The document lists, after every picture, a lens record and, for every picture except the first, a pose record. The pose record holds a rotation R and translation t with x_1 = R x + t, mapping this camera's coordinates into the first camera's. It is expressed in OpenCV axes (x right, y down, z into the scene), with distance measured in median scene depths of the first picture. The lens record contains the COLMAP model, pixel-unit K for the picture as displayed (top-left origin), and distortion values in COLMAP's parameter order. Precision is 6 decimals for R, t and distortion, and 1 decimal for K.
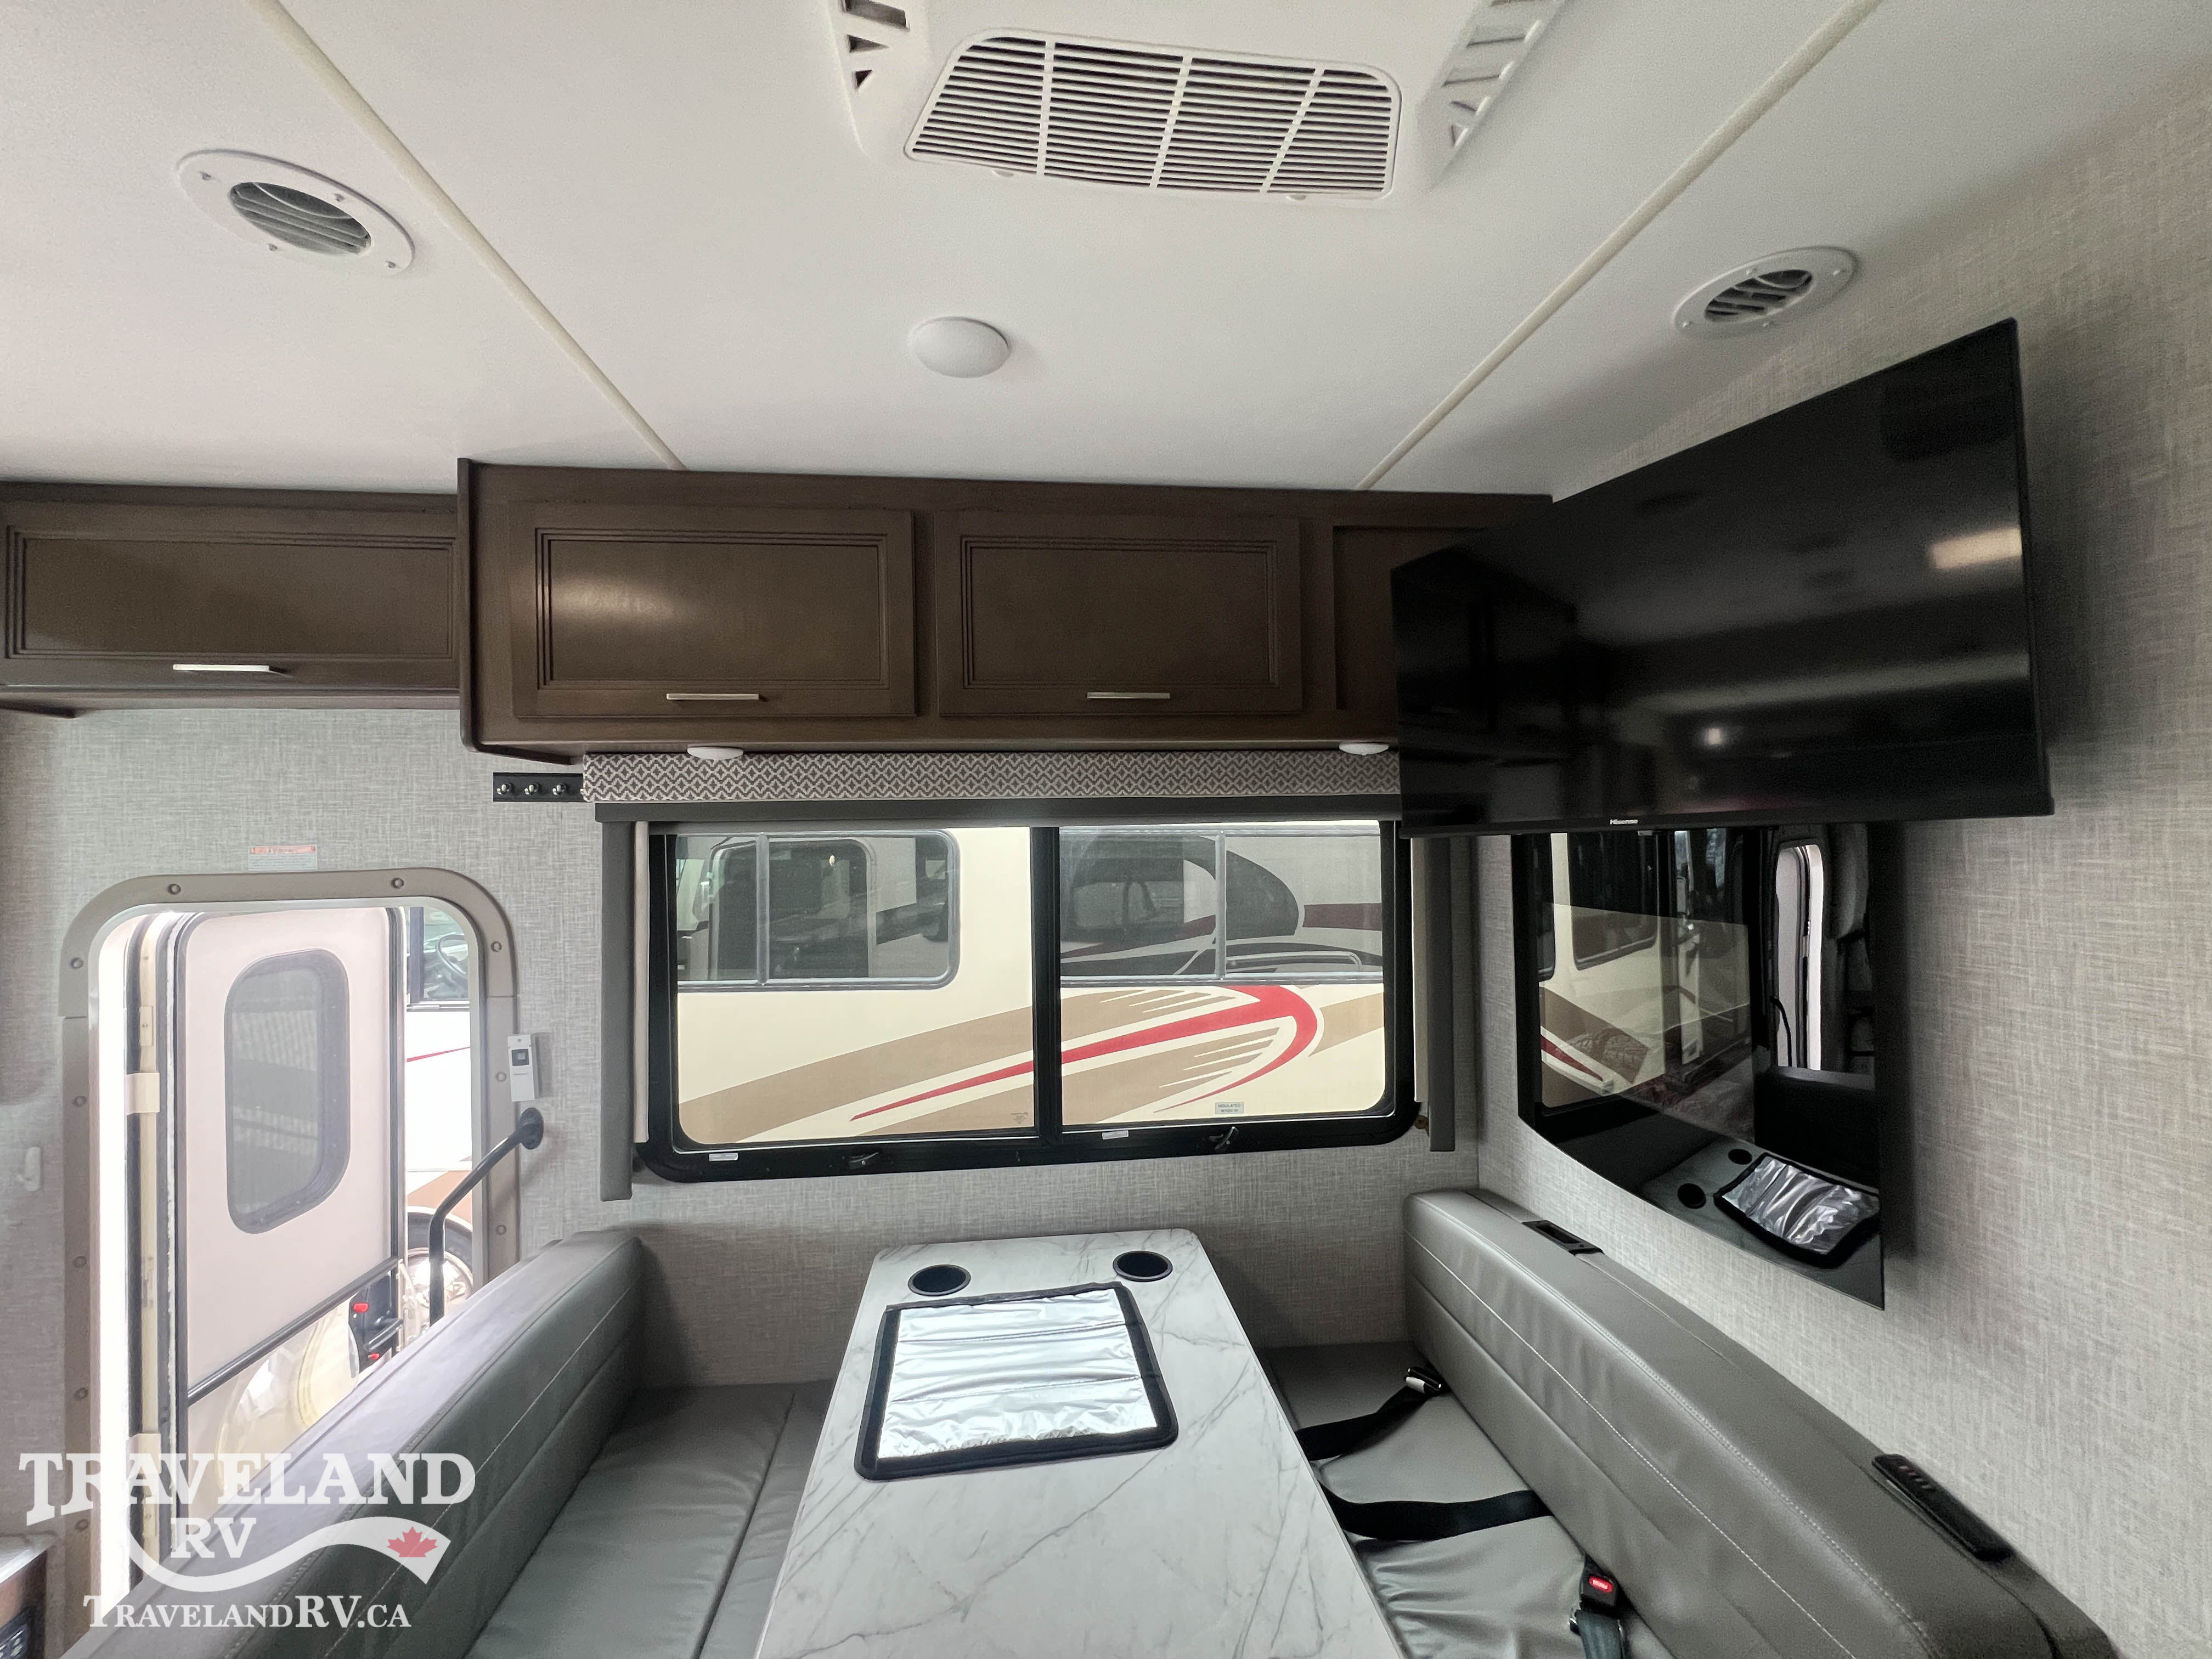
lens RADIAL K [[884.6, 0, 1106.8], [0, 884.6, 826.2], [0, 0, 1]] dist [-0.002113, 0.000247]
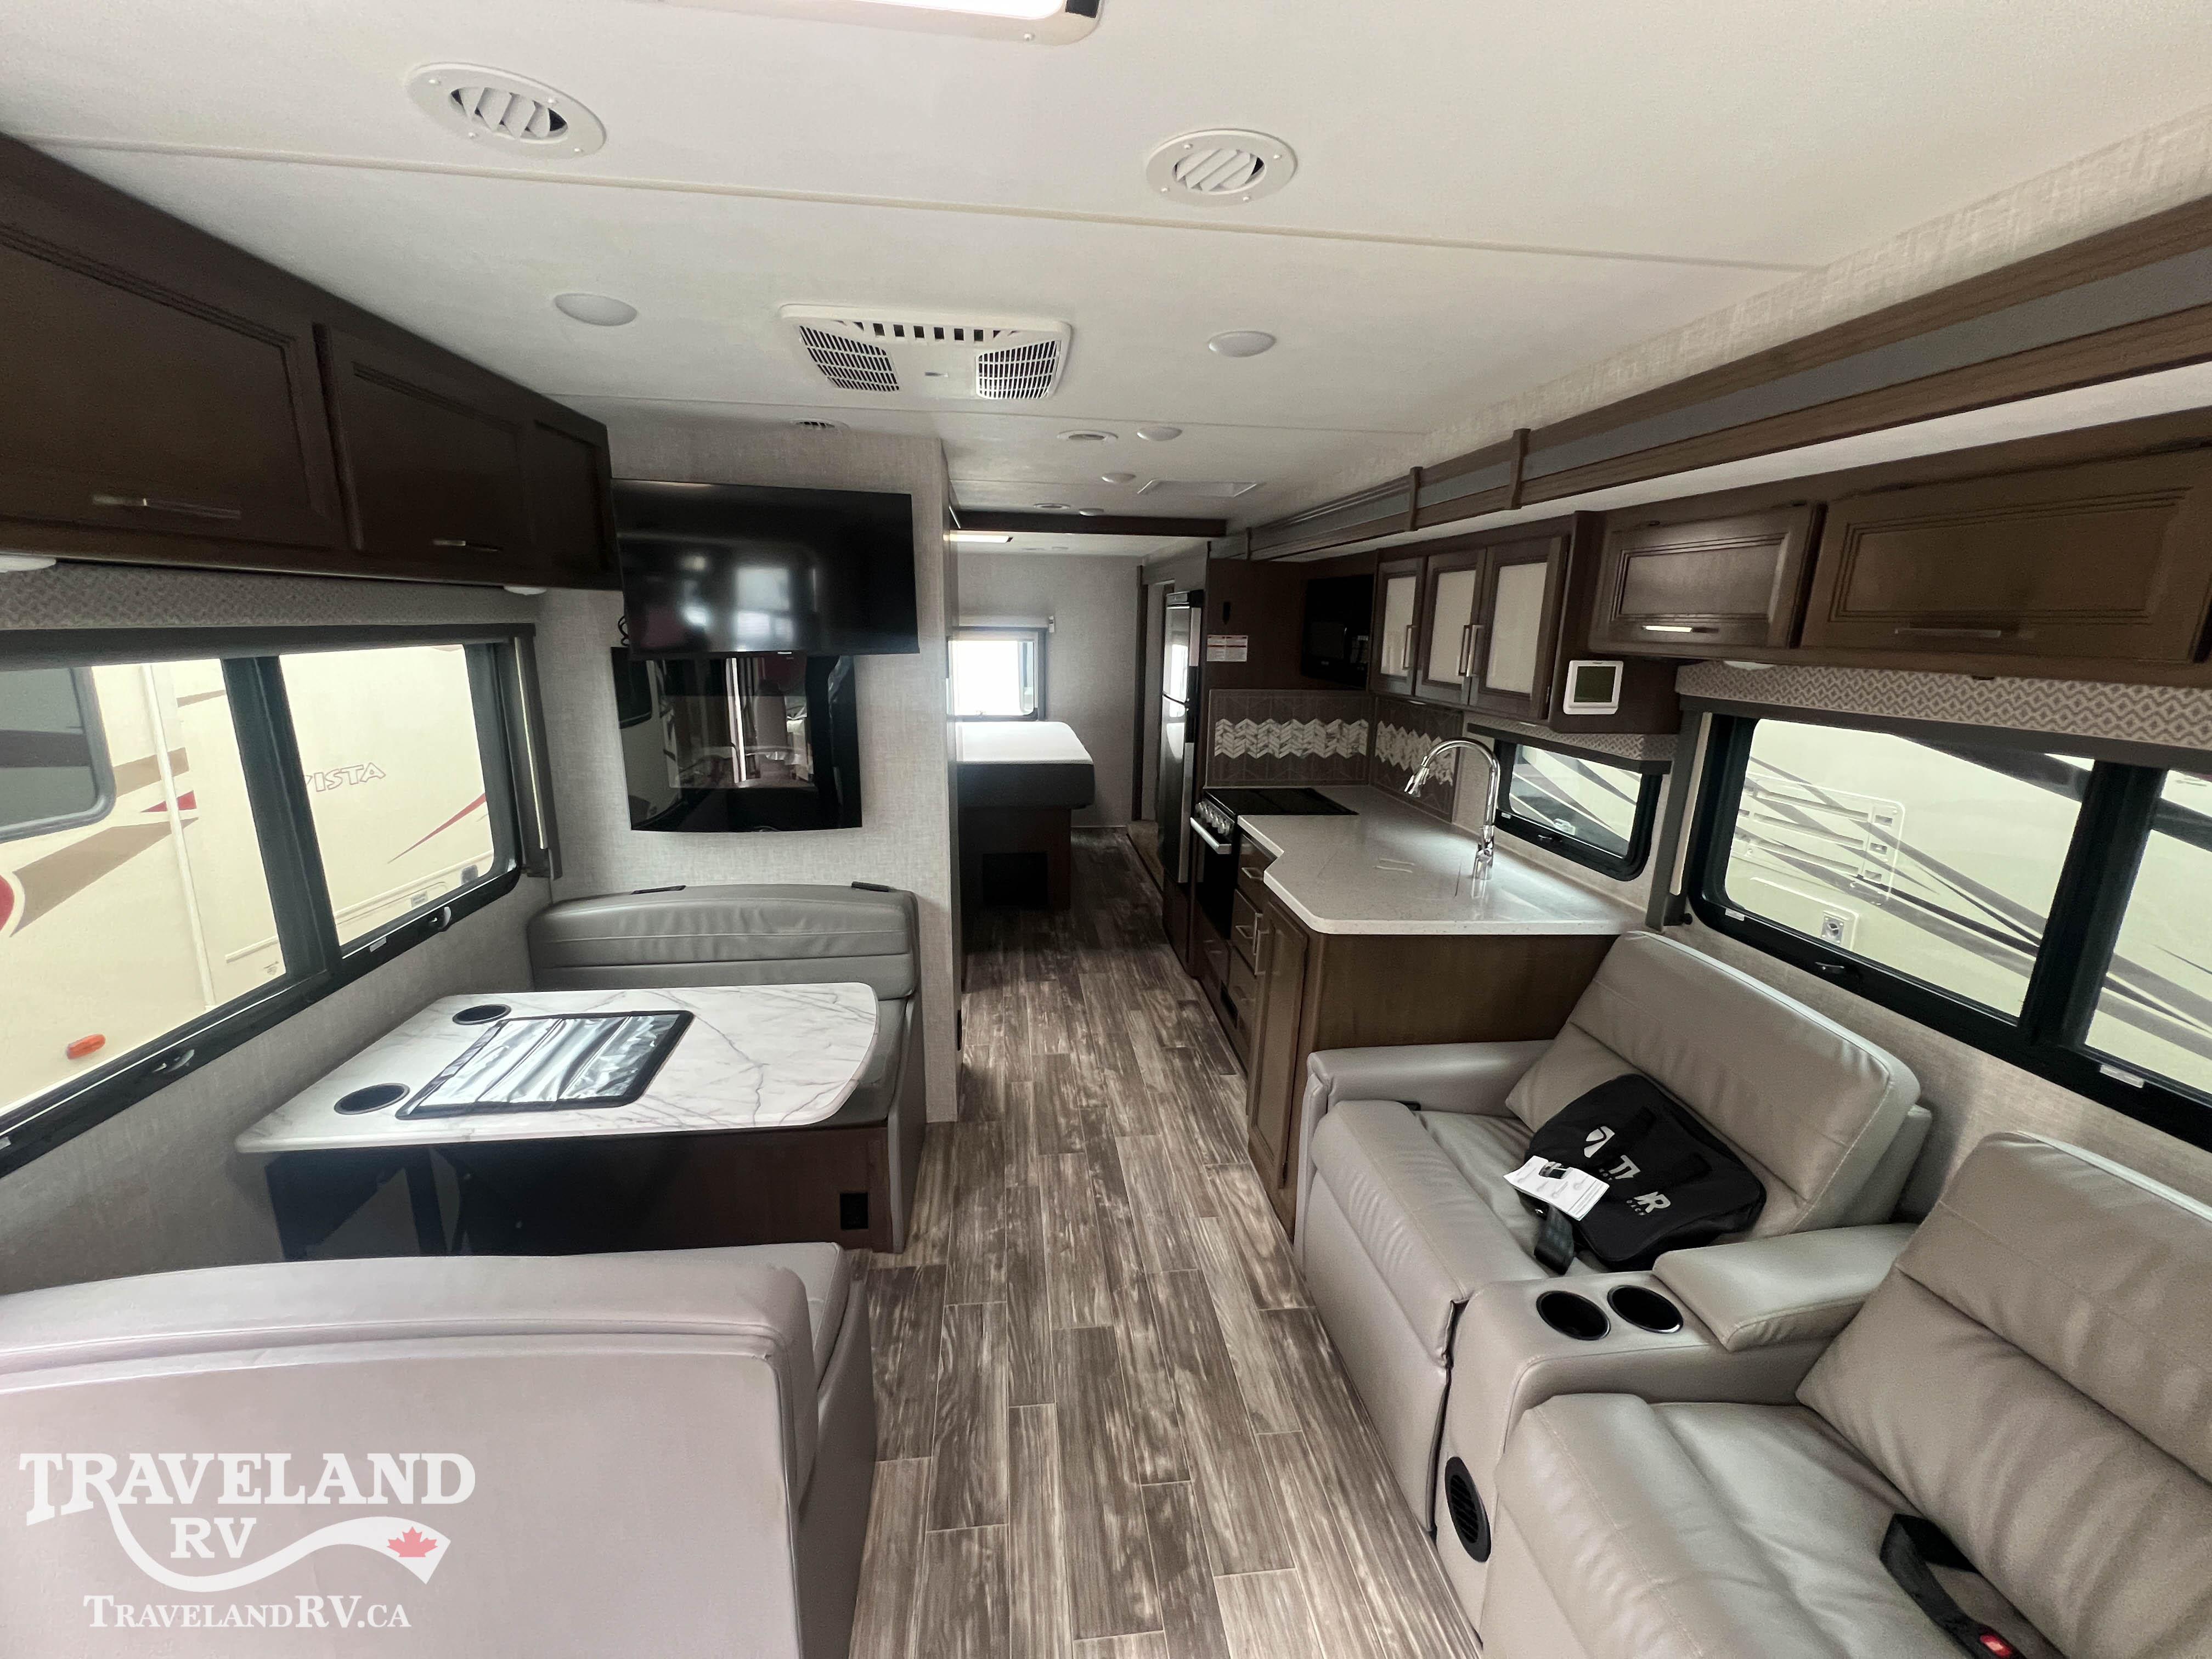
lens RADIAL K [[884.6, 0, 1108.8], [0, 884.6, 824.3], [0, 0, 1]] dist [-0.002113, 0.000247]
pose [[-0.007525, -0.210313, 0.977605, -1.133263], [-0.028672, 0.977276, 0.210022, -0.050531], [-0.999561, -0.026449, -0.013384, 0.141688]]
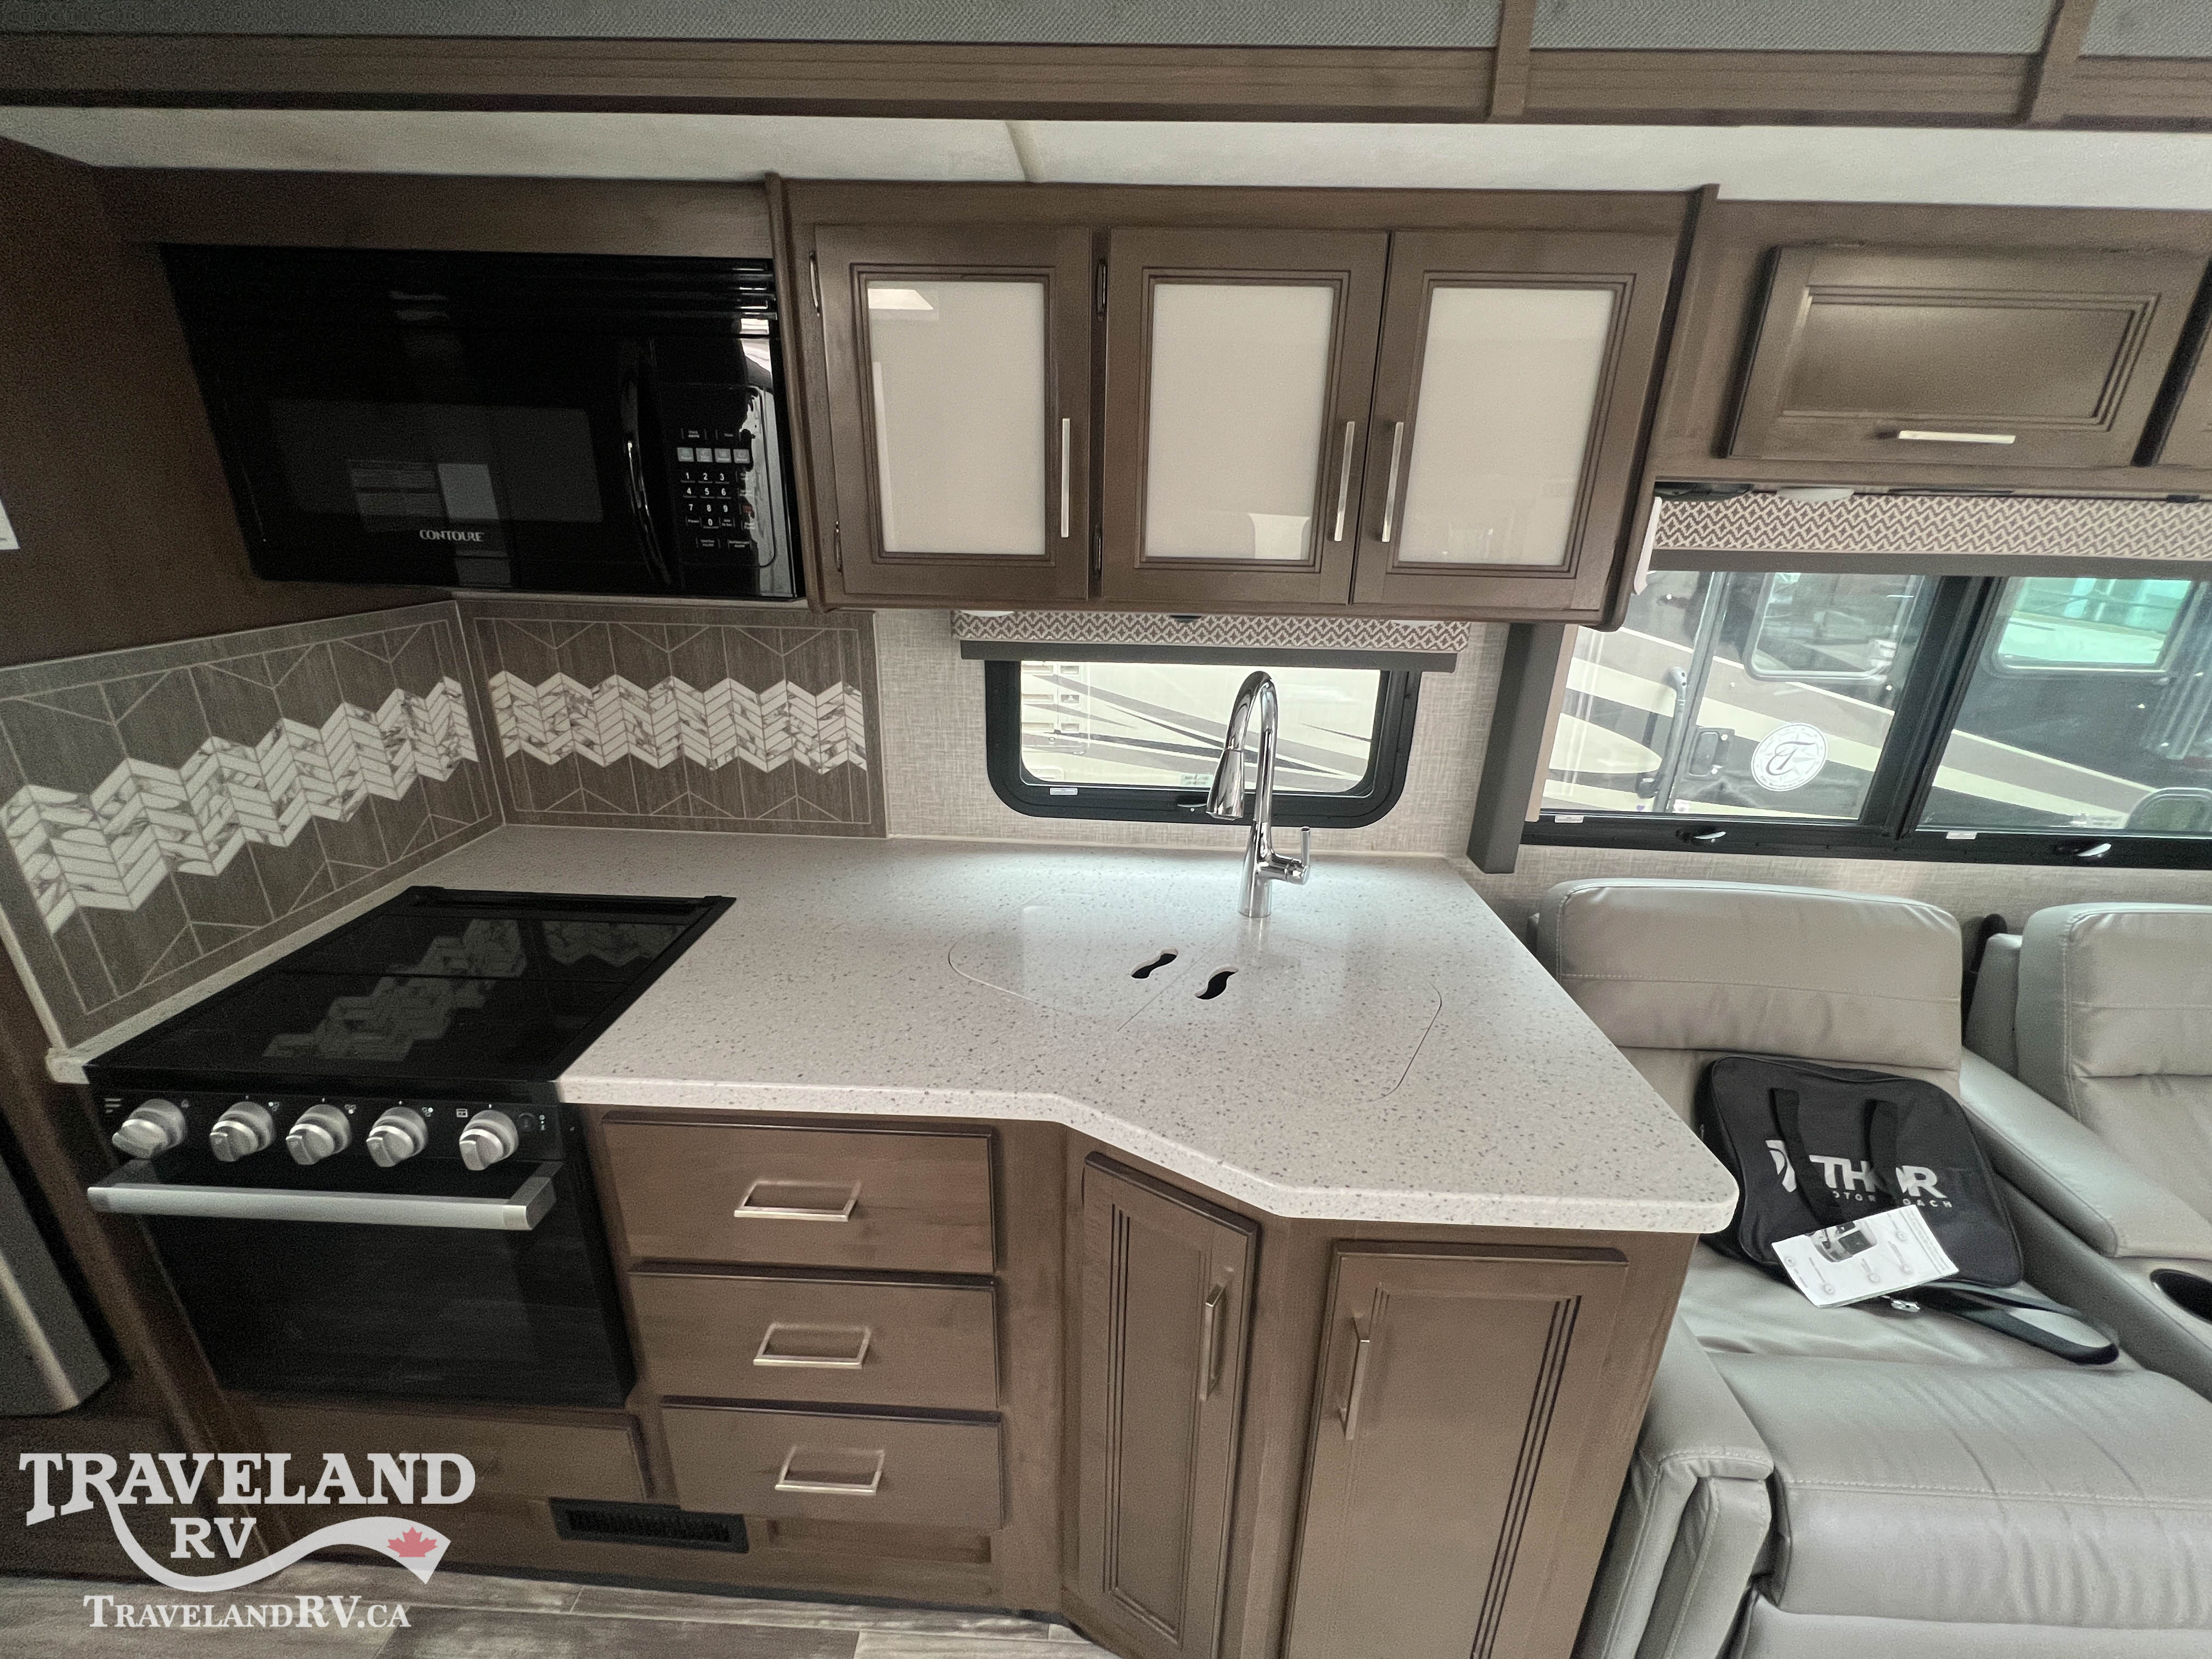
lens RADIAL K [[884.6, 0, 1108.7], [0, 884.6, 823.4], [0, 0, 1]] dist [-0.002113, 0.000247]
pose [[-0.988840, -0.056960, 0.137663, 1.474560], [-0.007697, 0.942325, 0.334612, -0.002359], [-0.148783, 0.329818, -0.932247, 0.354910]]
